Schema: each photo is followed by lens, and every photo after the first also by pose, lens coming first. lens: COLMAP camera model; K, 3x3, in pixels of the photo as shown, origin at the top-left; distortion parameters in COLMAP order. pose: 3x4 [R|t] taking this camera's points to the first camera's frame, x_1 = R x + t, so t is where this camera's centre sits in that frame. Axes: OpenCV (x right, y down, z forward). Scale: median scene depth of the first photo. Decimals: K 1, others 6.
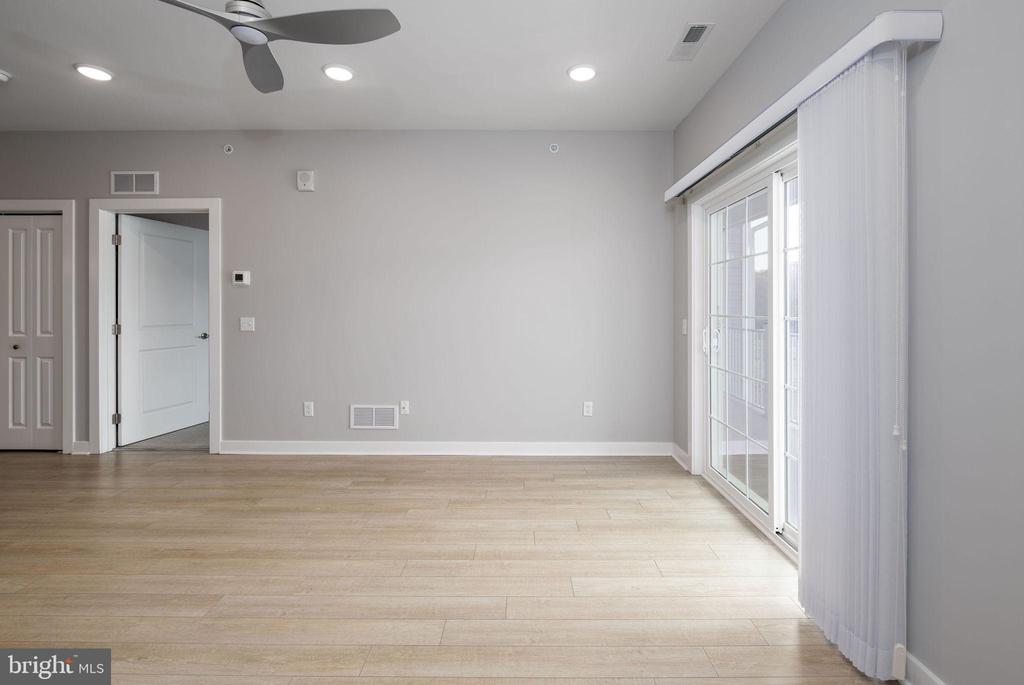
lens RADIAL K [[464.0, 0, 519.0], [0, 464.0, 308.1], [0, 0, 1]] dist [-0.004547, 0.000639]
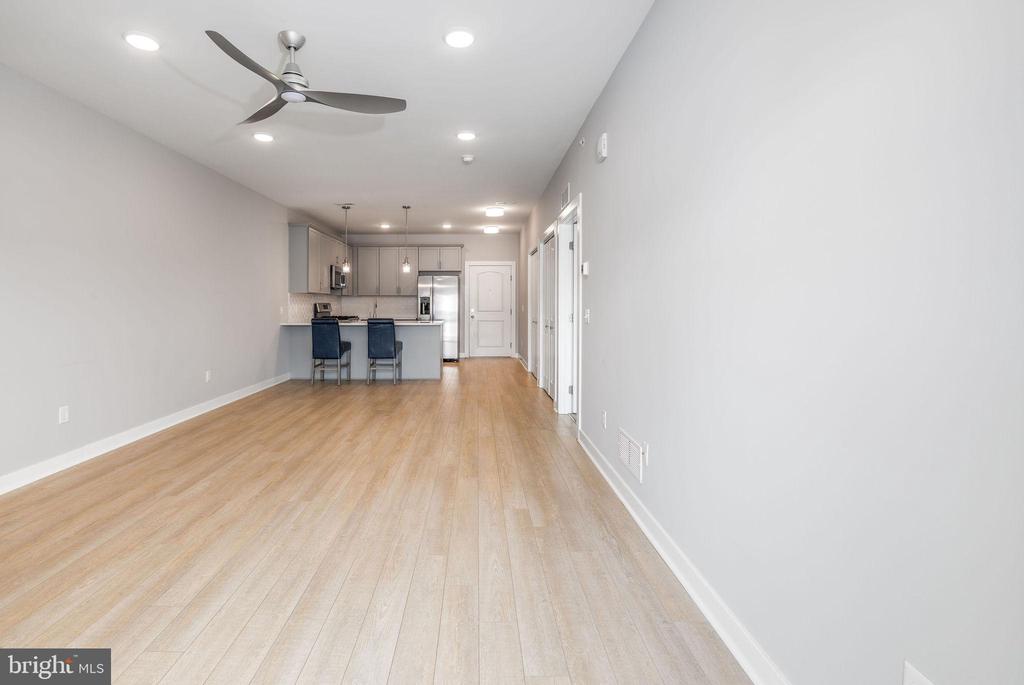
lens RADIAL K [[464.0, 0, 463.2], [0, 464.0, 298.9], [0, 0, 1]] dist [-0.004547, 0.000639]
pose [[-0.024339, -0.013845, -0.999608, 0.462735], [0.000458, 0.999904, -0.013860, 0.016955], [0.999704, -0.000795, -0.024331, 0.907879]]
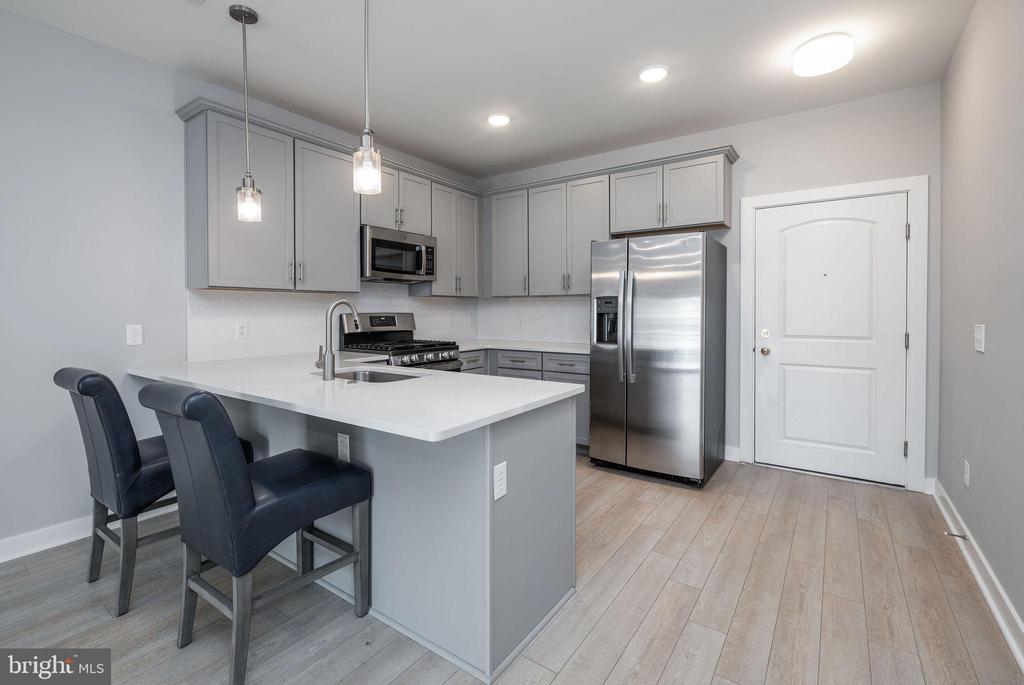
lens RADIAL K [[464.0, 0, 511.4], [0, 464.0, 316.8], [0, 0, 1]] dist [-0.004547, 0.000639]
pose [[-0.570172, 0.010581, -0.821457, -1.387239], [-0.000855, 0.999909, 0.013473, -0.003241], [0.821525, 0.008385, -0.570111, 1.026954]]
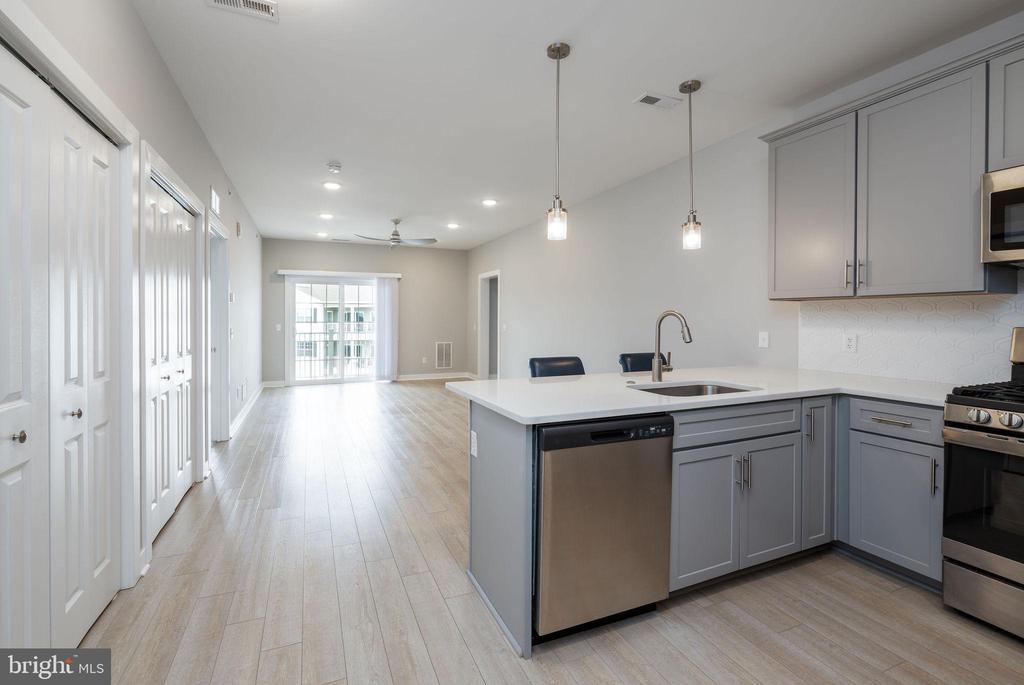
lens RADIAL K [[464.0, 0, 494.2], [0, 464.0, 311.3], [0, 0, 1]] dist [-0.004547, 0.000639]
pose [[-0.382315, 0.013113, 0.923939, -2.421865], [0.000967, 0.999904, -0.013791, -0.009807], [-0.924032, -0.004379, -0.382291, 0.974643]]
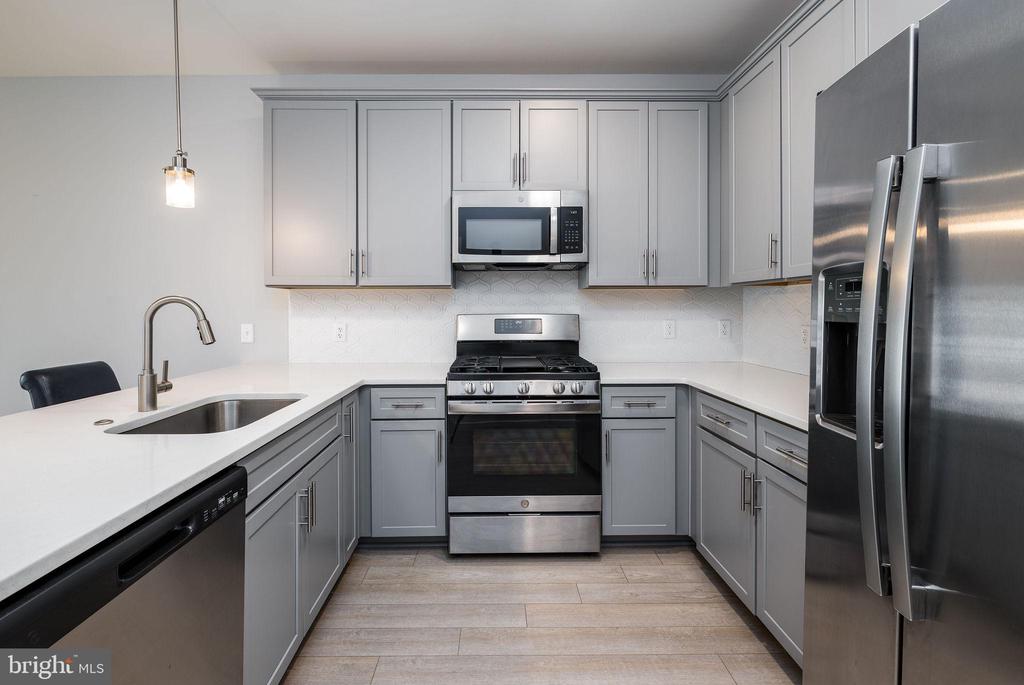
lens RADIAL K [[464.0, 0, 496.5], [0, 464.0, 312.7], [0, 0, 1]] dist [-0.004547, 0.000639]
pose [[-0.999936, -0.000226, -0.011274, -2.156439], [-0.000331, 0.999956, 0.009327, -0.007325], [0.011272, 0.009330, -0.999893, 0.900787]]
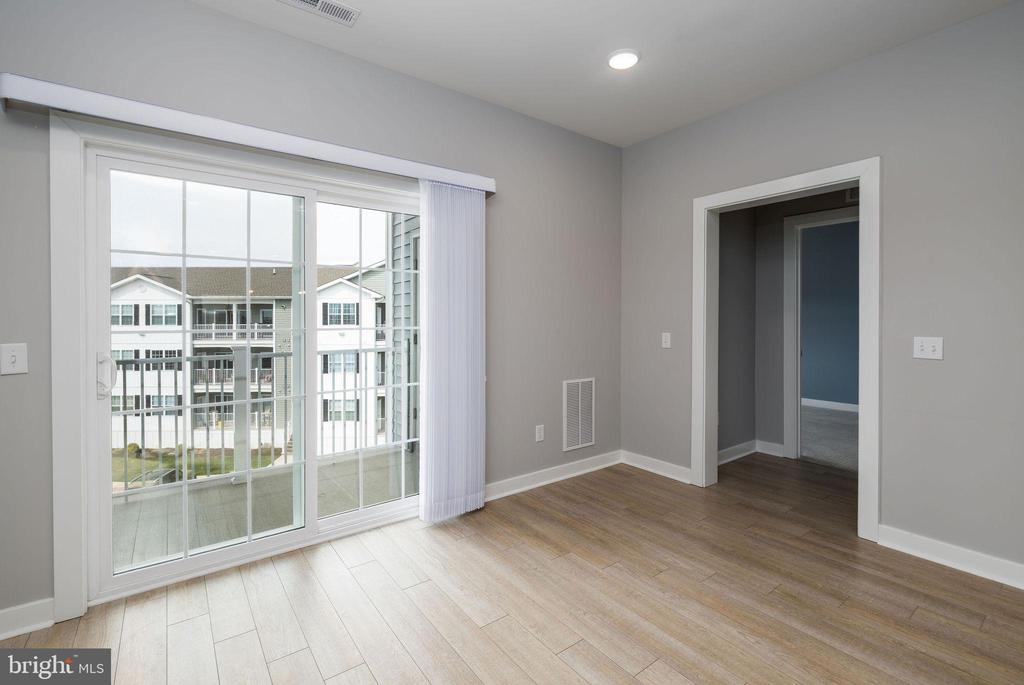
lens RADIAL K [[464.0, 0, 514.1], [0, 464.0, 321.0], [0, 0, 1]] dist [-0.004547, 0.000639]
pose [[-0.607742, -0.004265, 0.794123, -0.396909], [-0.002265, 0.999991, 0.003637, 0.002791], [-0.794131, 0.000412, -0.607746, 0.957012]]
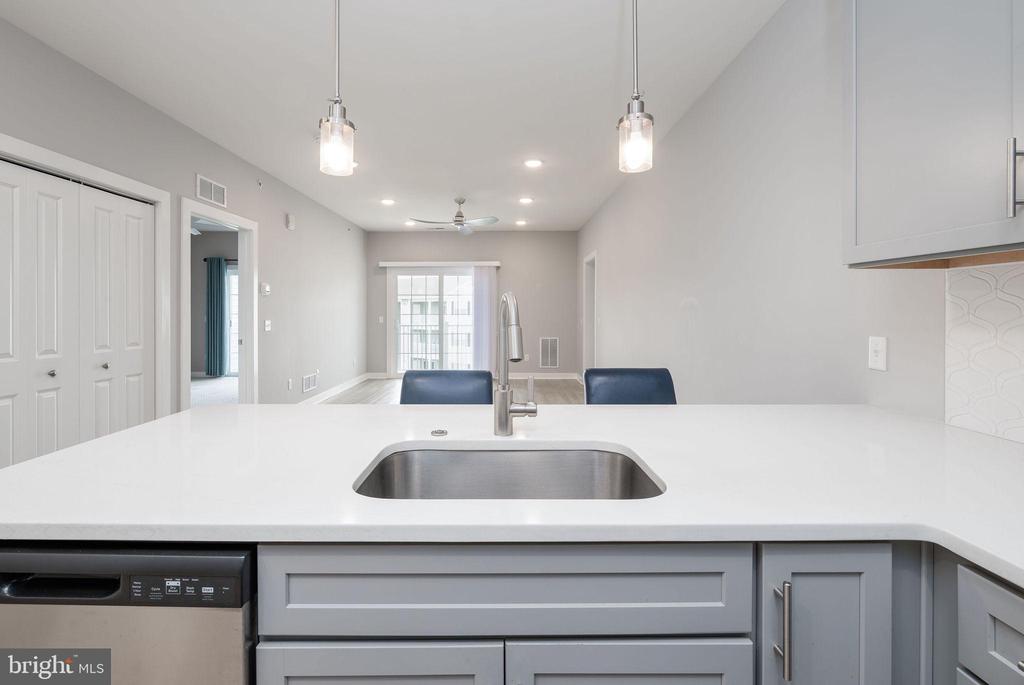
lens RADIAL K [[464.0, 0, 497.8], [0, 464.0, 314.6], [0, 0, 1]] dist [-0.004547, 0.000639]
pose [[0.008410, -0.008694, 0.999927, -2.191149], [0.000770, 0.999962, 0.008688, -0.005931], [-0.999964, 0.000697, 0.008416, 0.416334]]
